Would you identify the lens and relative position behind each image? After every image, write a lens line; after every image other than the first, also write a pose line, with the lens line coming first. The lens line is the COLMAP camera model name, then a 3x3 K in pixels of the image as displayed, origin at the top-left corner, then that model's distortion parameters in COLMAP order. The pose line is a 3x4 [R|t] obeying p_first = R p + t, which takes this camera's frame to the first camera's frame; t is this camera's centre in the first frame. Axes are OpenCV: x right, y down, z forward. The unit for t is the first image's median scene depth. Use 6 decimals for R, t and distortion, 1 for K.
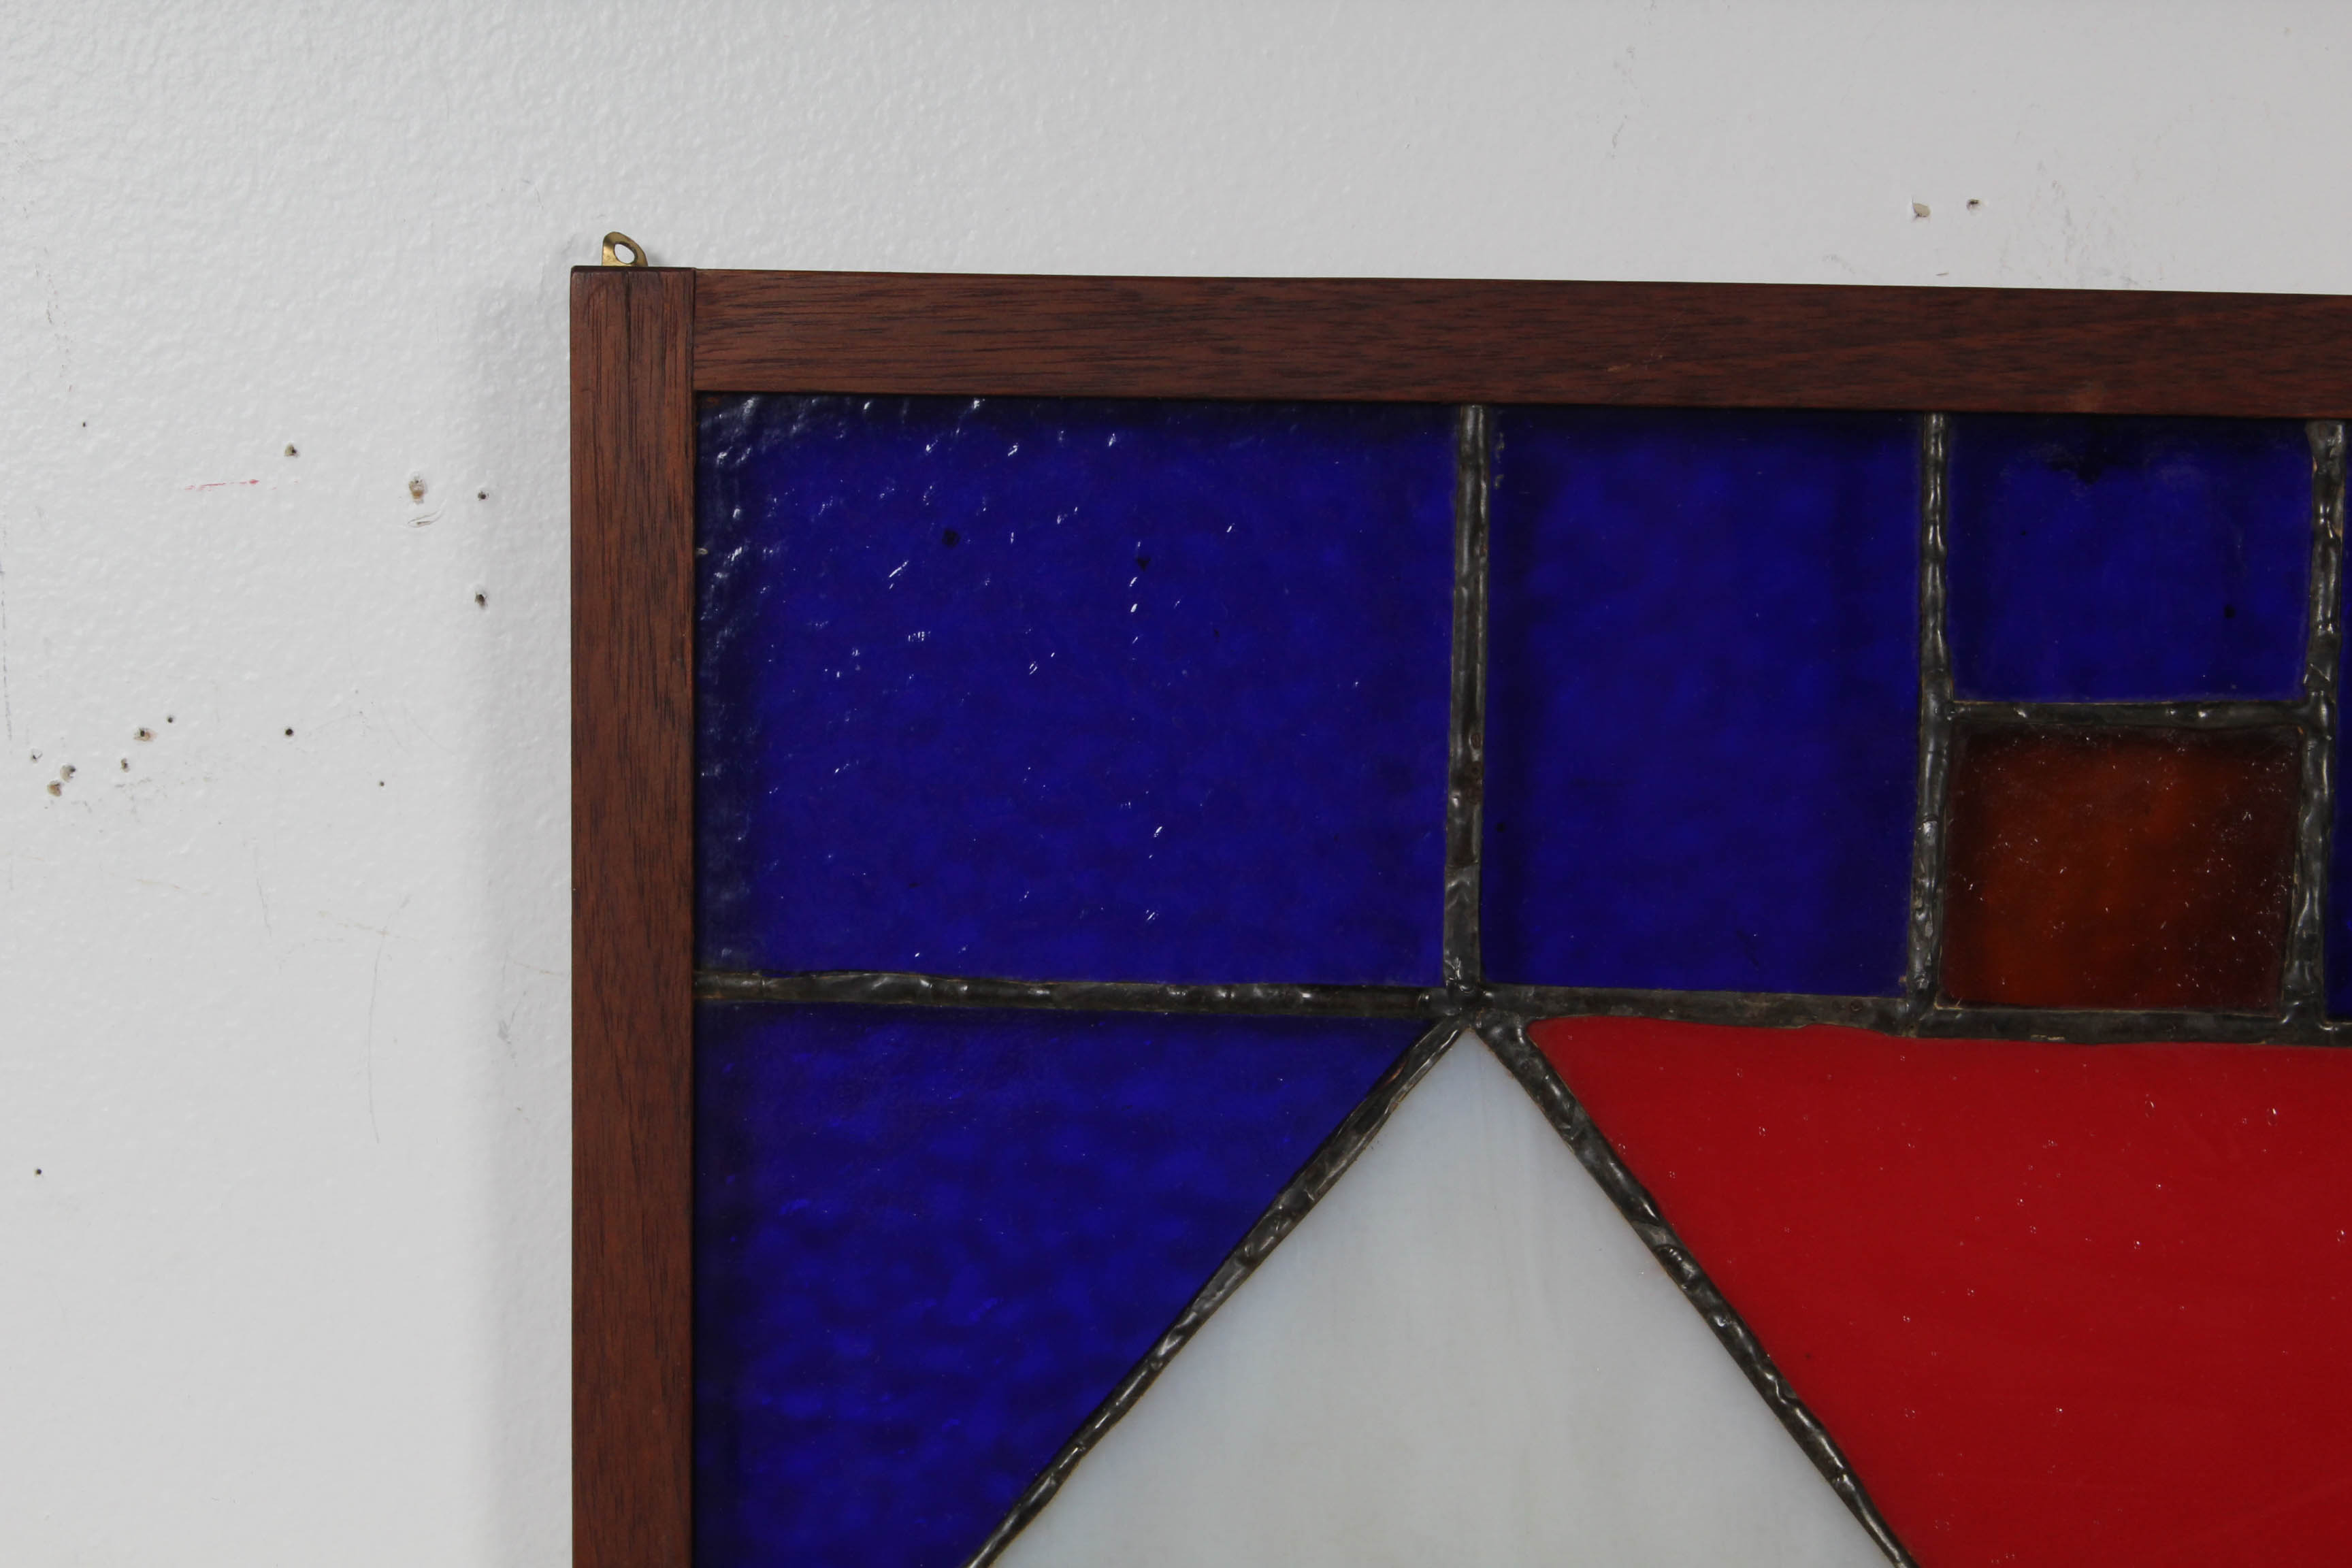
lens RADIAL K [[5574.7, 0, 1183.3], [0, 5574.7, 772.0], [0, 0, 1]] dist [0.041430, 0.340120]
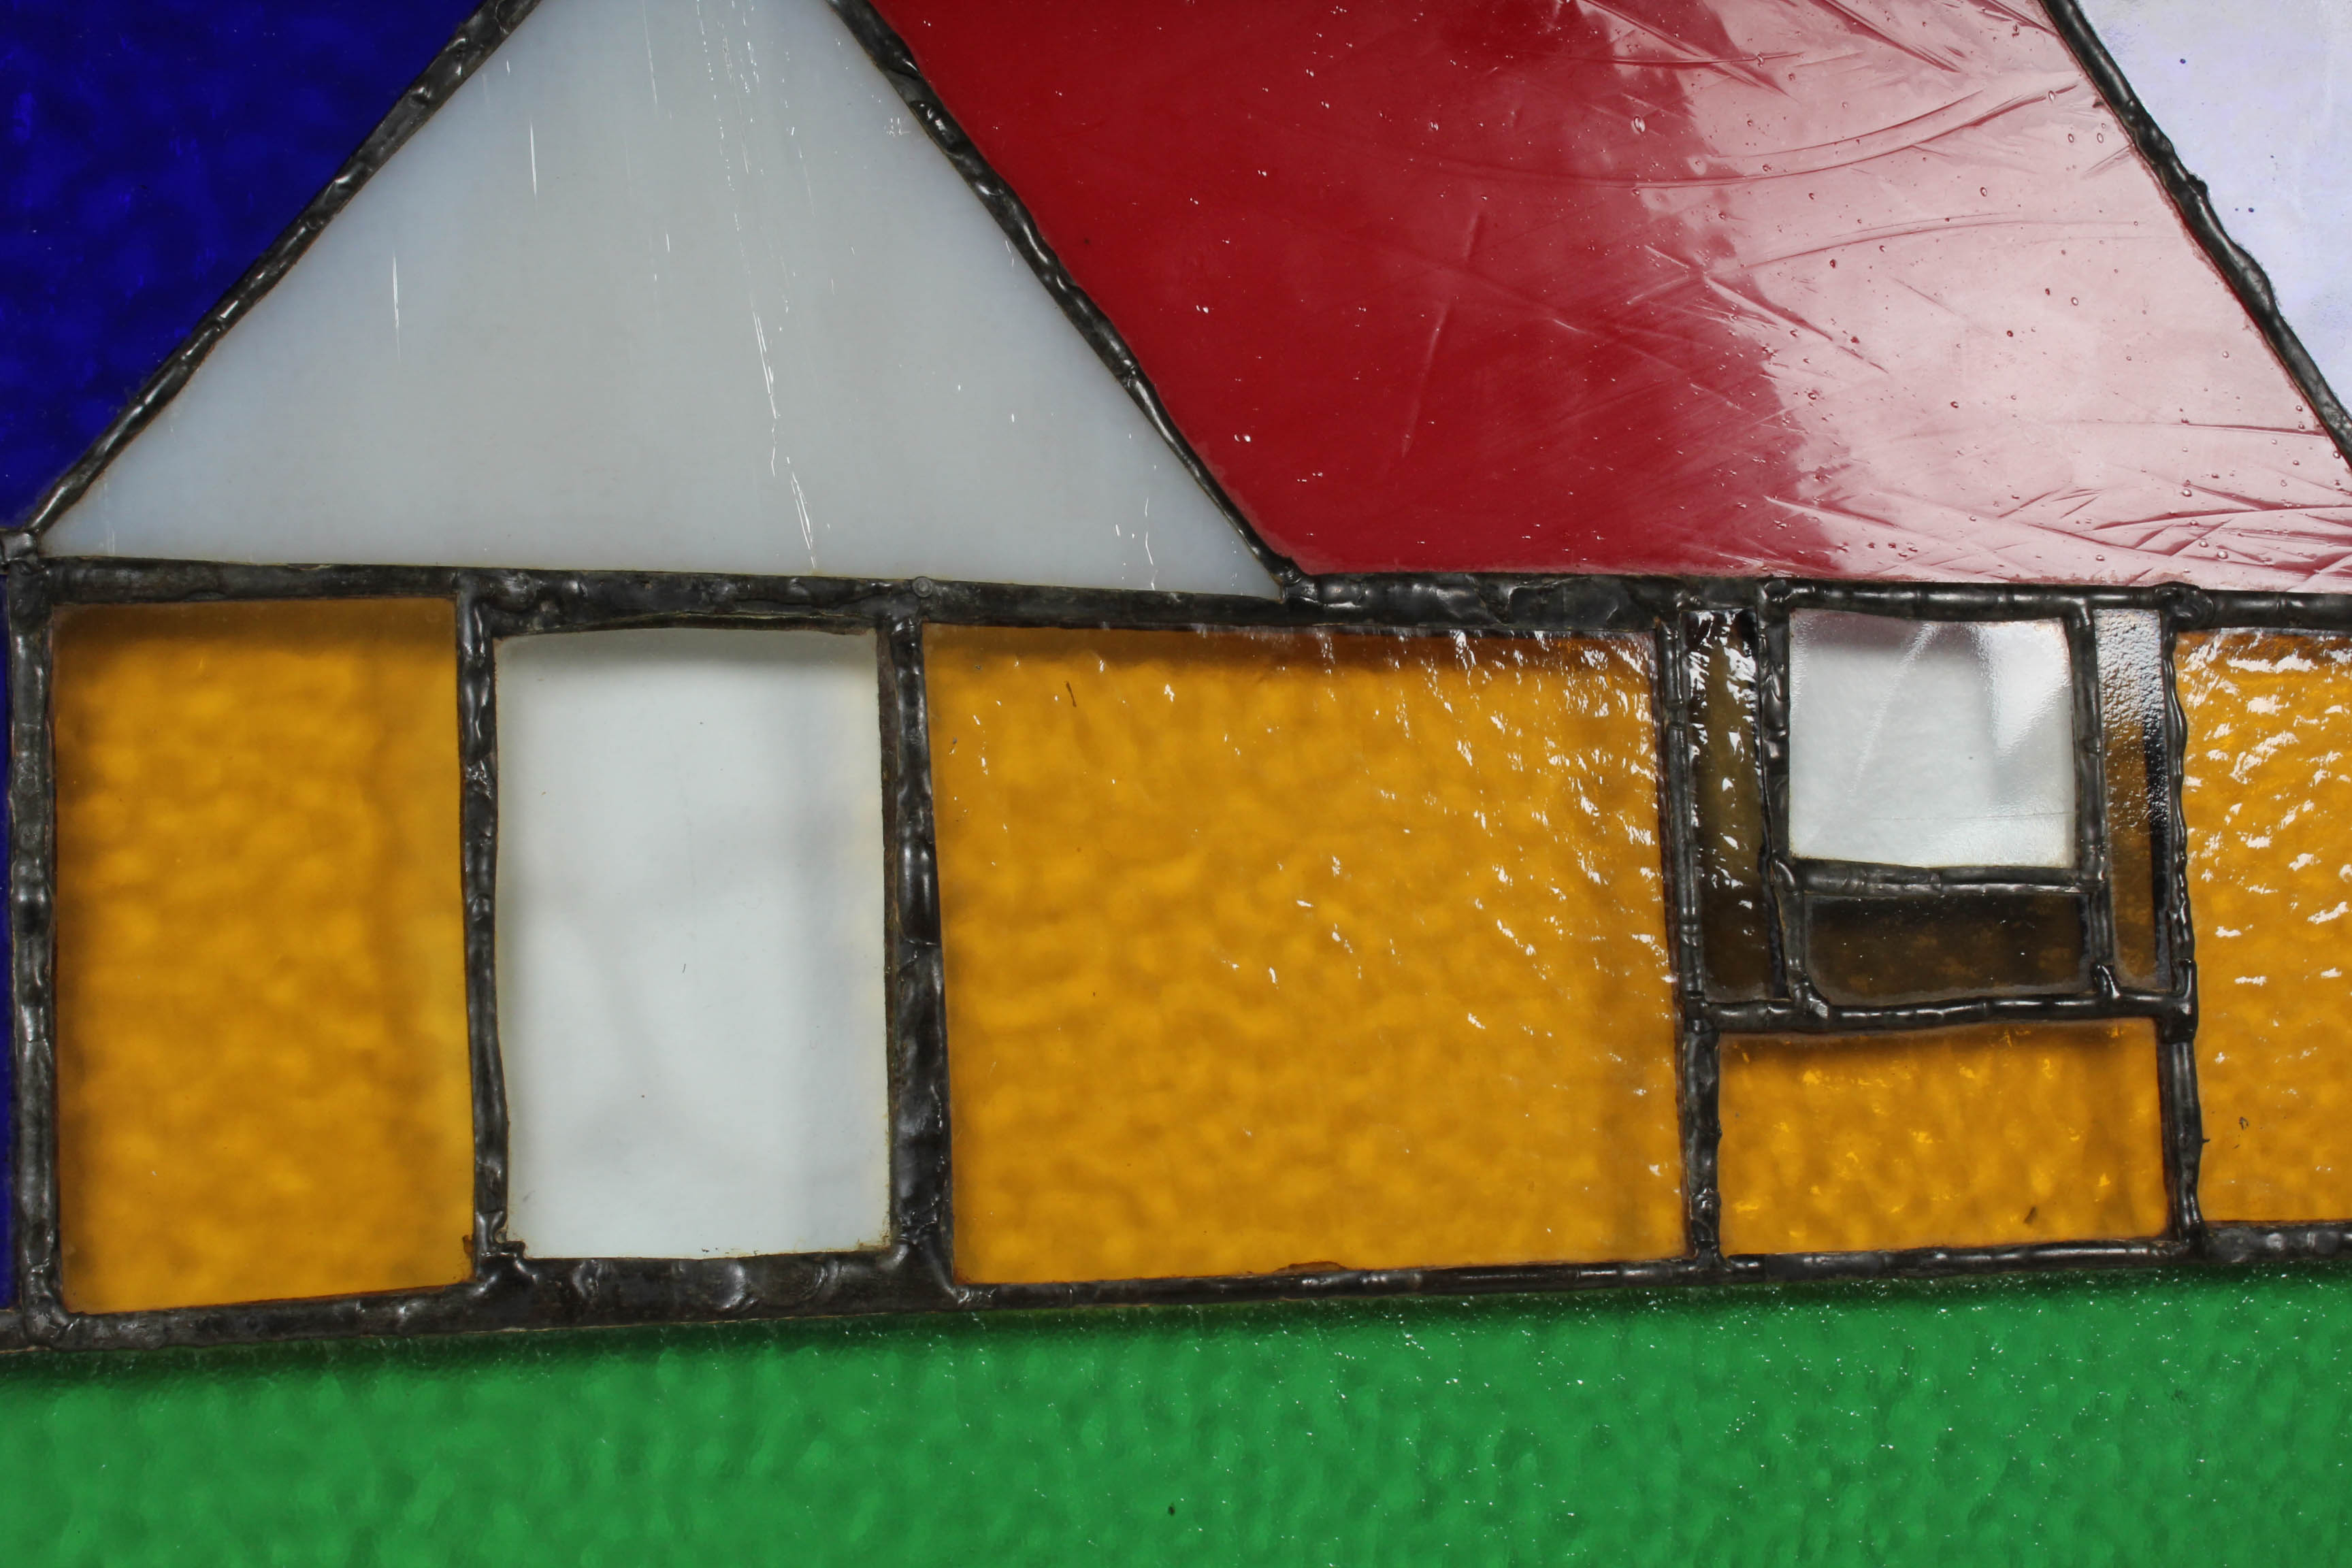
lens RADIAL K [[3973.1, 0, 1176.0], [0, 3973.1, 784.0], [0, 0, 1]] dist [-0.025359, 0.136031]
pose [[0.934339, -0.006552, 0.356325, -0.092883], [0.055528, 0.990297, -0.127393, 0.266400], [-0.352033, 0.138814, 0.925637, 0.446550]]
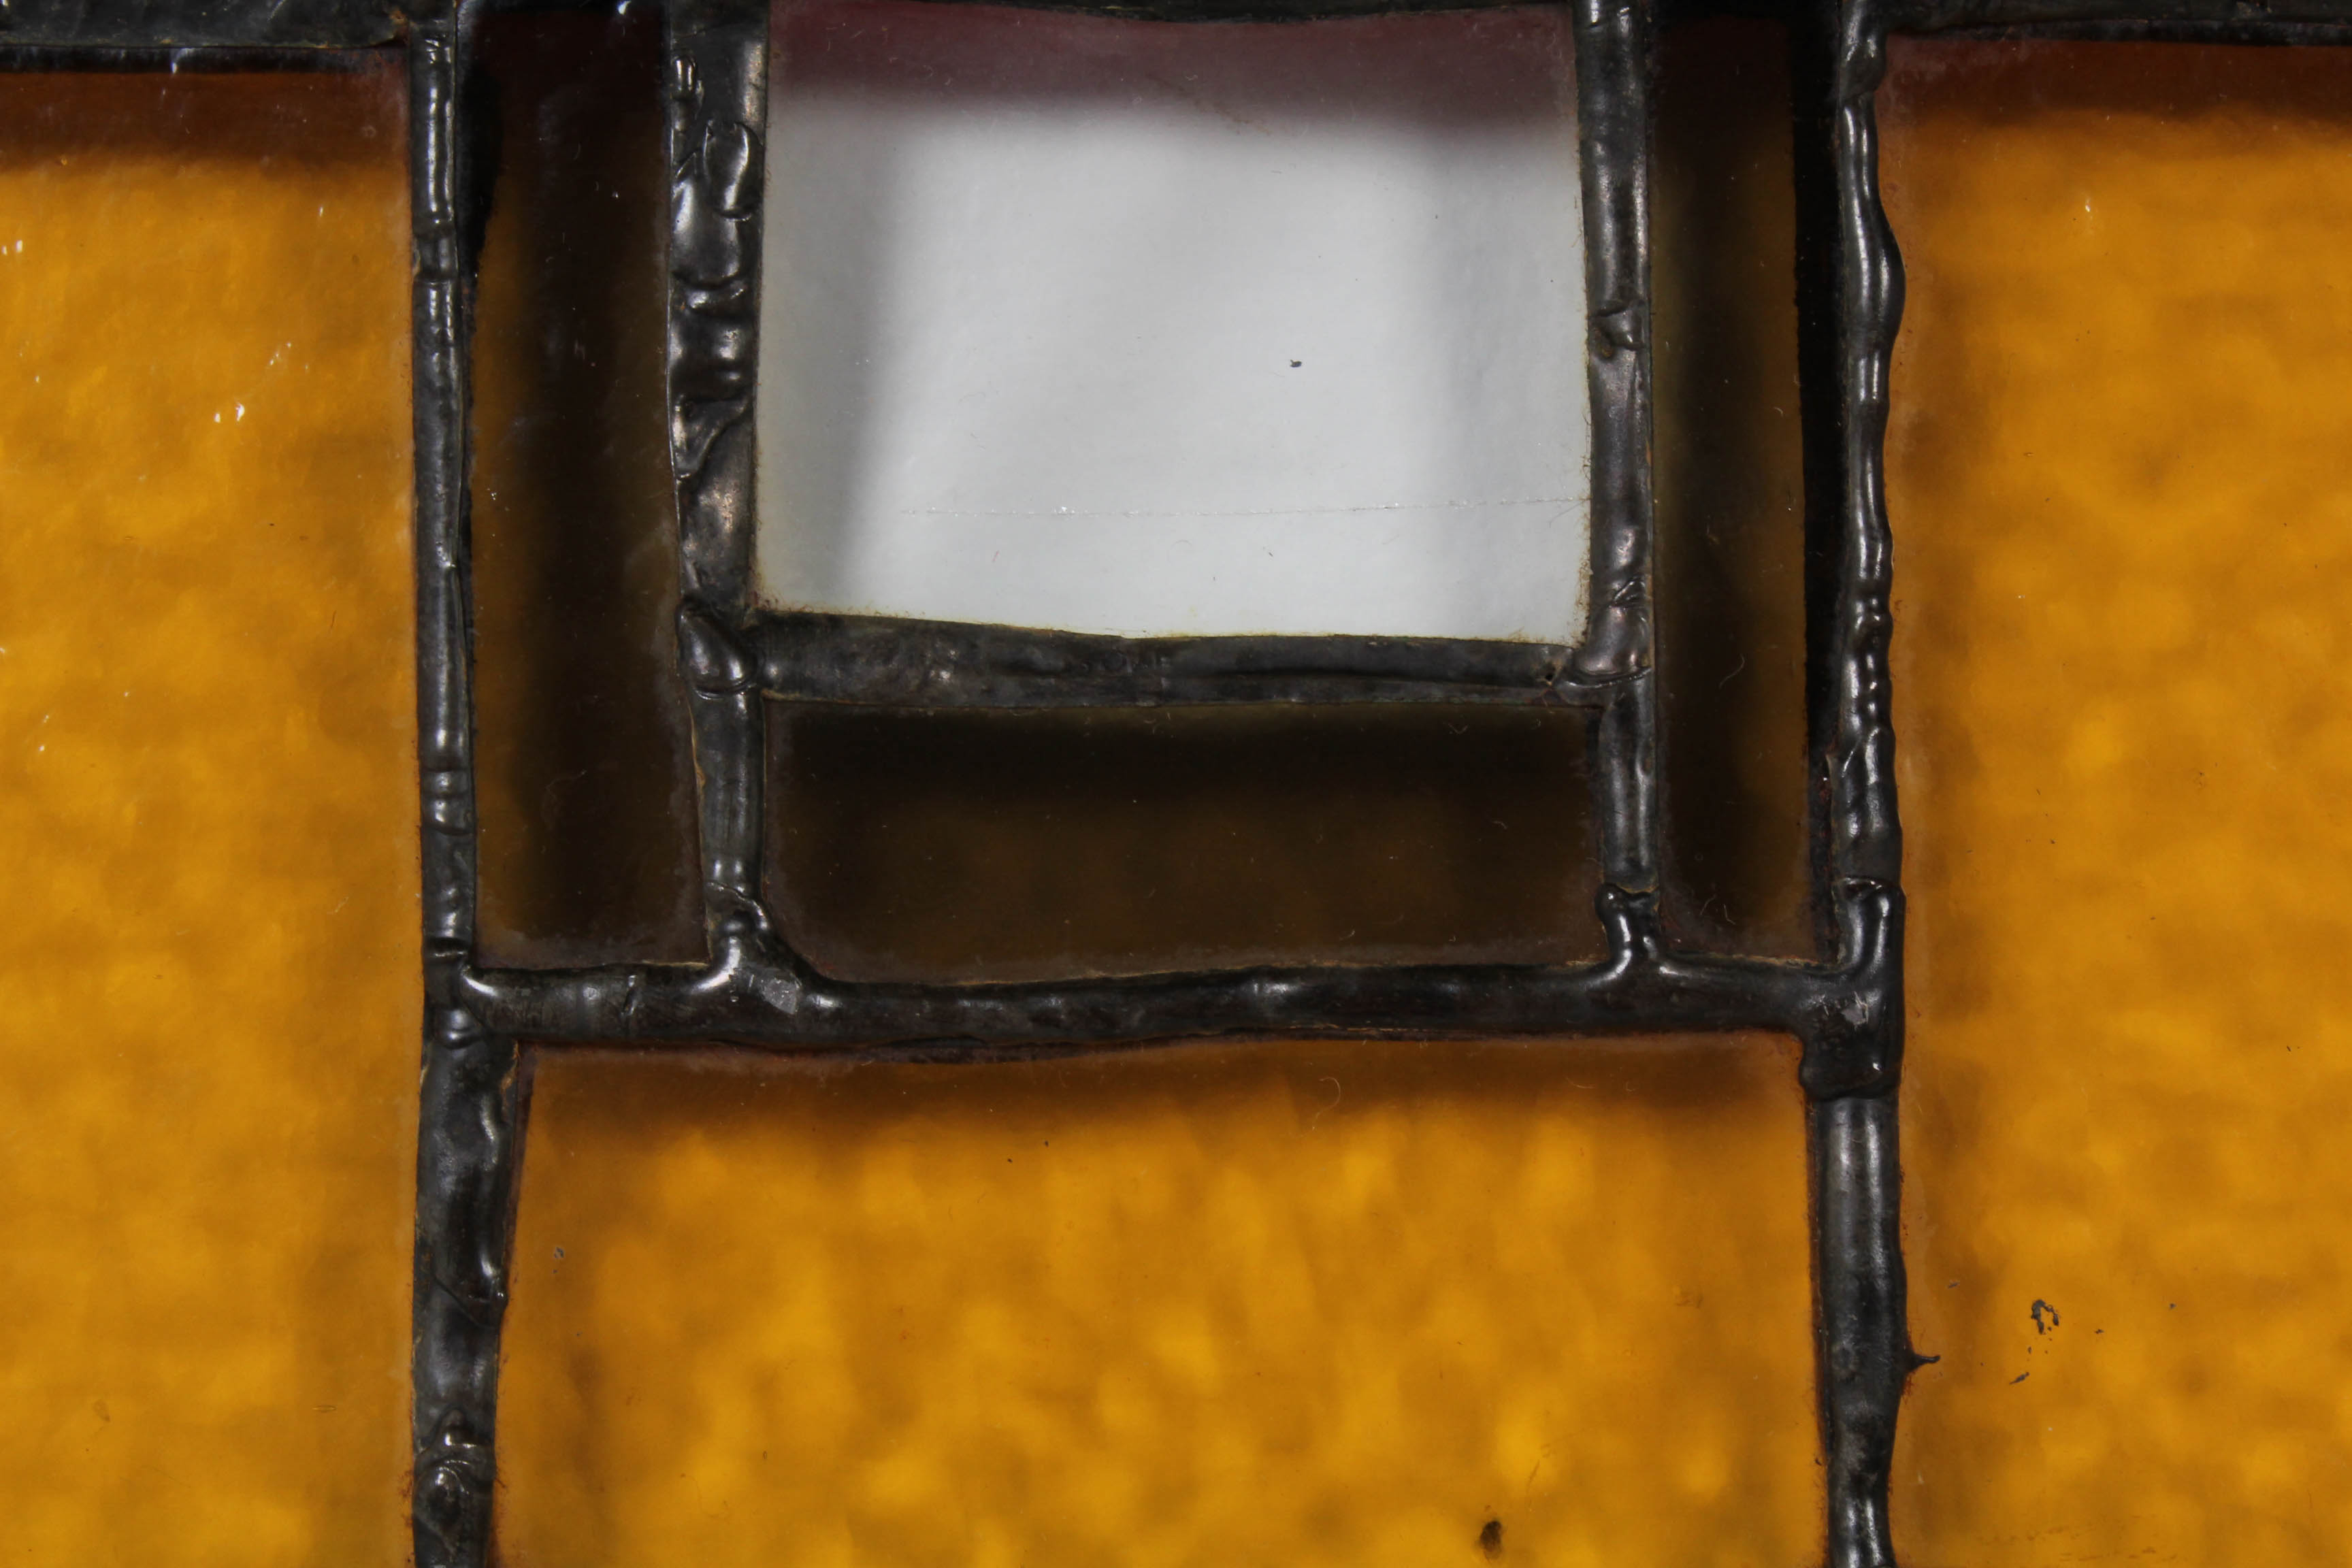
lens RADIAL K [[5574.7, 0, 1183.3], [0, 5574.7, 772.0], [0, 0, 1]] dist [0.041430, 0.340120]
pose [[0.998674, -0.004099, 0.051310, 0.236765], [0.011709, 0.988784, -0.148894, 0.265913], [-0.050124, 0.149298, 0.987521, 0.653231]]
